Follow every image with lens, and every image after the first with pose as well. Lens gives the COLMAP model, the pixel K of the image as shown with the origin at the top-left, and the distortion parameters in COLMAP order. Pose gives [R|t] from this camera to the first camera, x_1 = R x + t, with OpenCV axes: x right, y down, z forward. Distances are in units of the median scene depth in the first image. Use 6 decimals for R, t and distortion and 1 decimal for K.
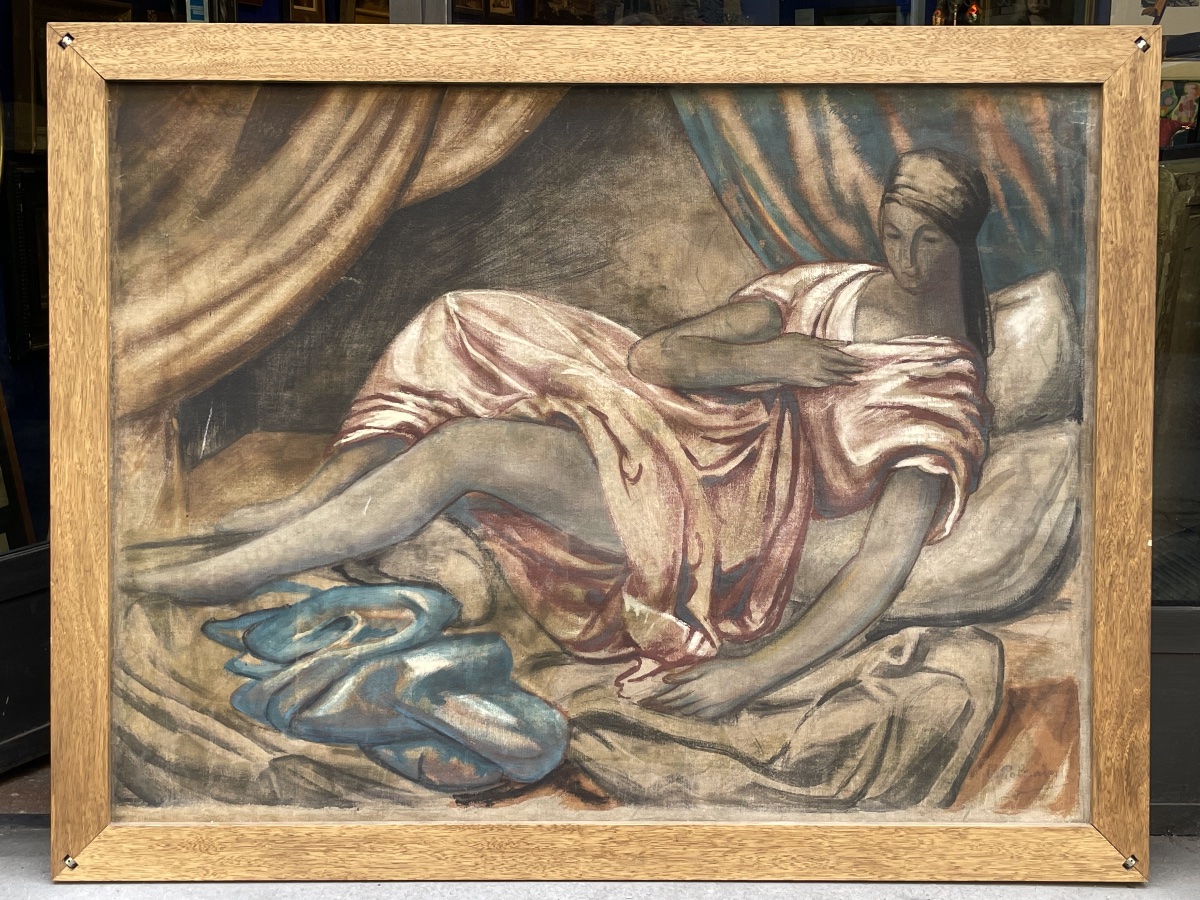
lens RADIAL K [[1614.1, 0, 600.4], [0, 1614.1, 449.2], [0, 0, 1]] dist [0.192052, 0.000000]
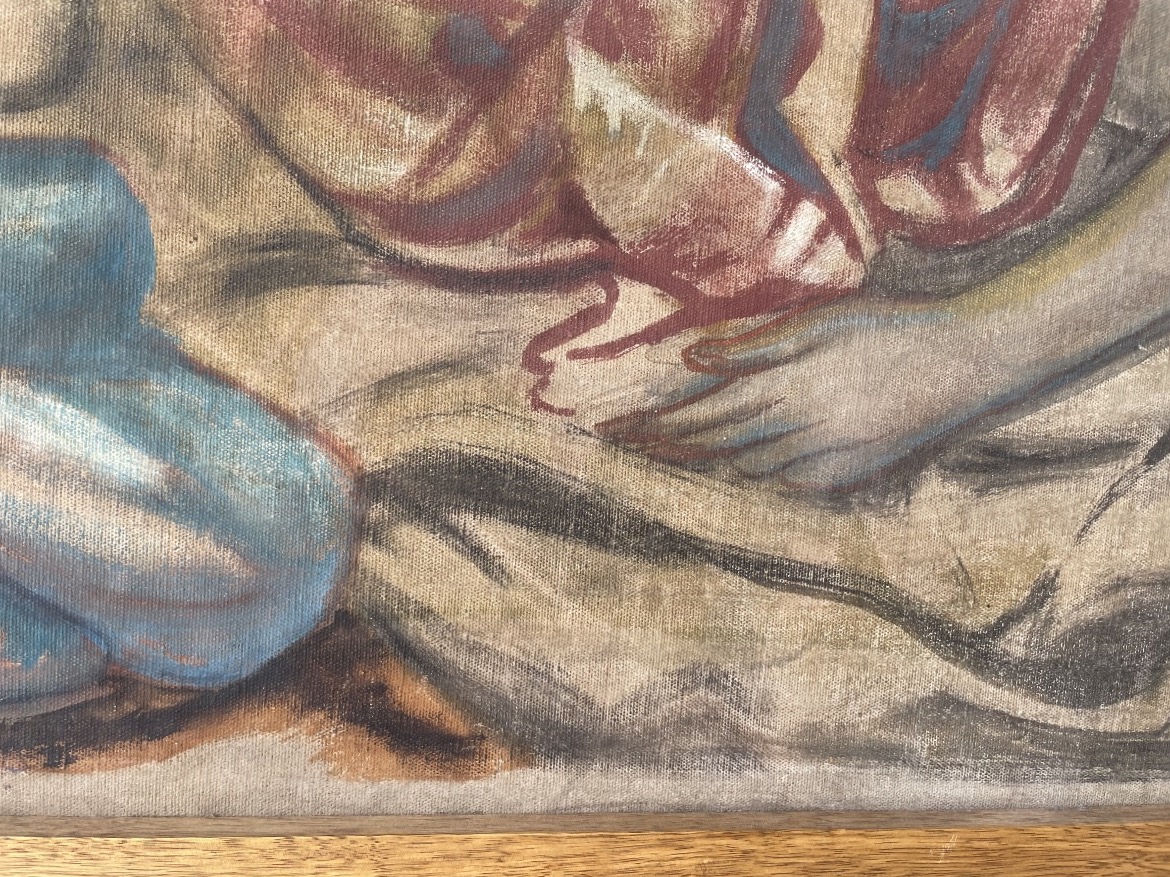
lens RADIAL K [[884.9, 0, 585.6], [0, 884.9, 437.6], [0, 0, 1]] dist [0.039796, -0.015124]
pose [[0.989737, 0.046733, 0.135045, -0.000913], [-0.051684, 0.998105, 0.033389, 0.152540], [-0.133229, -0.040026, 0.990277, 0.839440]]
